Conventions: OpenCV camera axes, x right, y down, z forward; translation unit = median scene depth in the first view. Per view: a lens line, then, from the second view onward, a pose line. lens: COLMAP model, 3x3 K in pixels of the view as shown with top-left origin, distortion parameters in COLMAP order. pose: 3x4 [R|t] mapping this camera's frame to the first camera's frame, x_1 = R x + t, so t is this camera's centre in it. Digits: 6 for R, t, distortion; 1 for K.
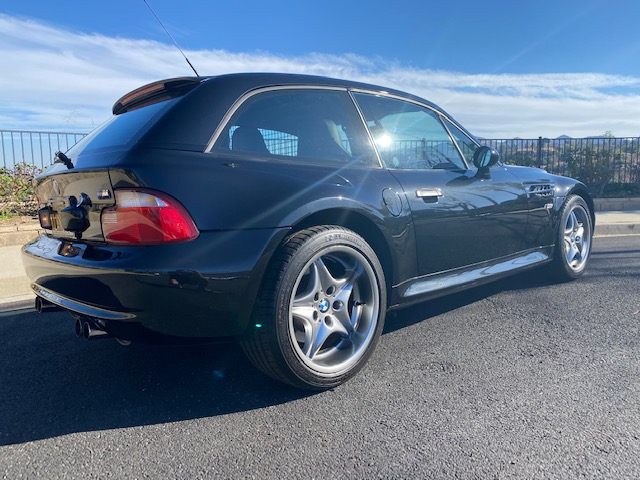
lens RADIAL K [[505.5, 0, 337.1], [0, 505.5, 235.6], [0, 0, 1]] dist [0.027874, -0.021610]
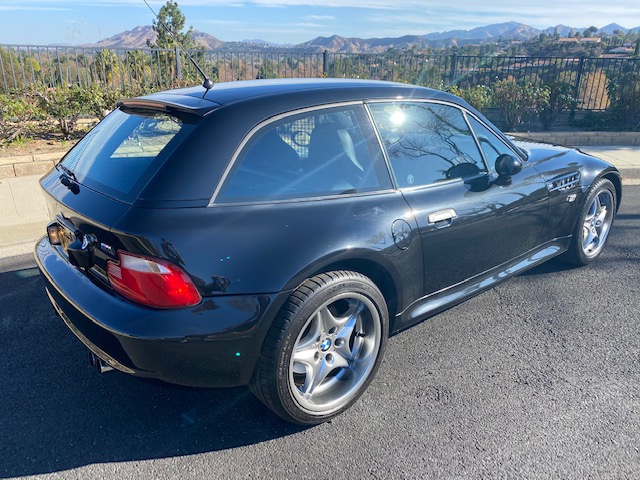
lens RADIAL K [[505.5, 0, 331.0], [0, 505.5, 245.4], [0, 0, 1]] dist [0.027874, -0.021610]
pose [[0.997667, 0.056269, -0.038668, 0.013053], [-0.045790, 0.971553, 0.232353, -0.289458], [0.050642, -0.230040, 0.971863, 0.049468]]
